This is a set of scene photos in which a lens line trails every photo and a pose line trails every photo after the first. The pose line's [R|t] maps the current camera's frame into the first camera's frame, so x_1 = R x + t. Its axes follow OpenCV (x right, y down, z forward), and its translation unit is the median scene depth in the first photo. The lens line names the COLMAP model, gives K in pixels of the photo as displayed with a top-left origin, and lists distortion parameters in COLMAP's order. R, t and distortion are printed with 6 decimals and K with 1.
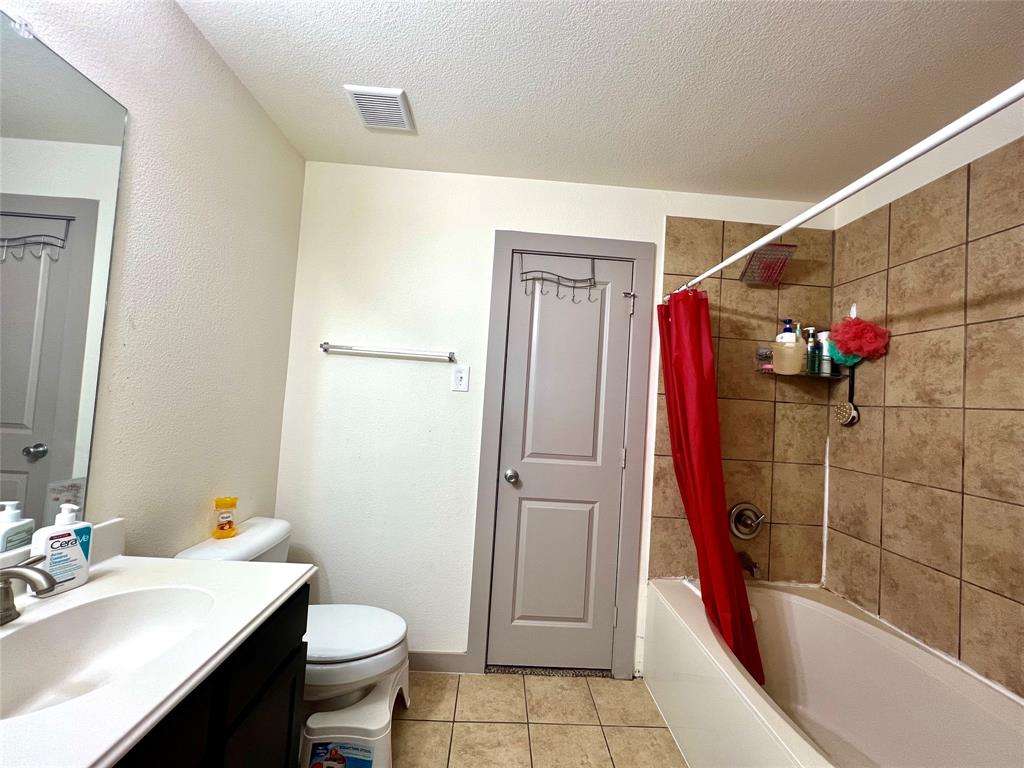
lens RADIAL K [[410.6, 0, 514.0], [0, 410.6, 383.8], [0, 0, 1]] dist [-0.001312, 0.000395]
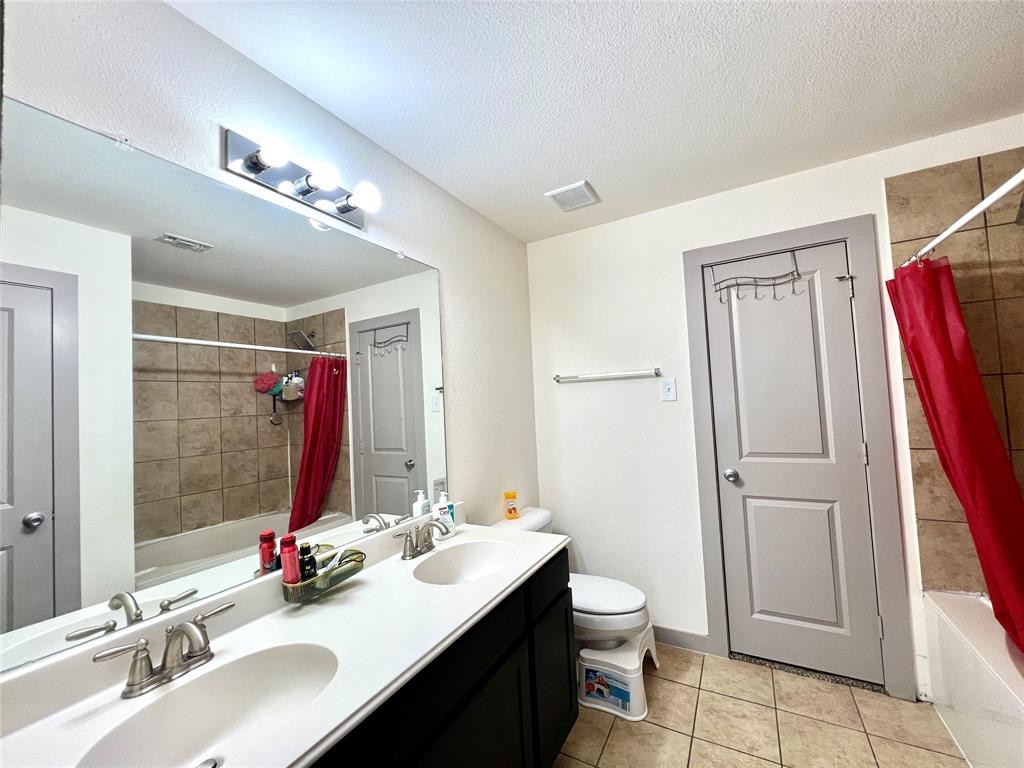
lens RADIAL K [[410.6, 0, 514.0], [0, 410.6, 383.8], [0, 0, 1]] dist [-0.001312, 0.000395]
pose [[0.845980, -0.129770, -0.517182, 0.106084], [0.124823, 0.991179, -0.044525, -0.034468], [0.518398, -0.026889, 0.854717, -0.205534]]
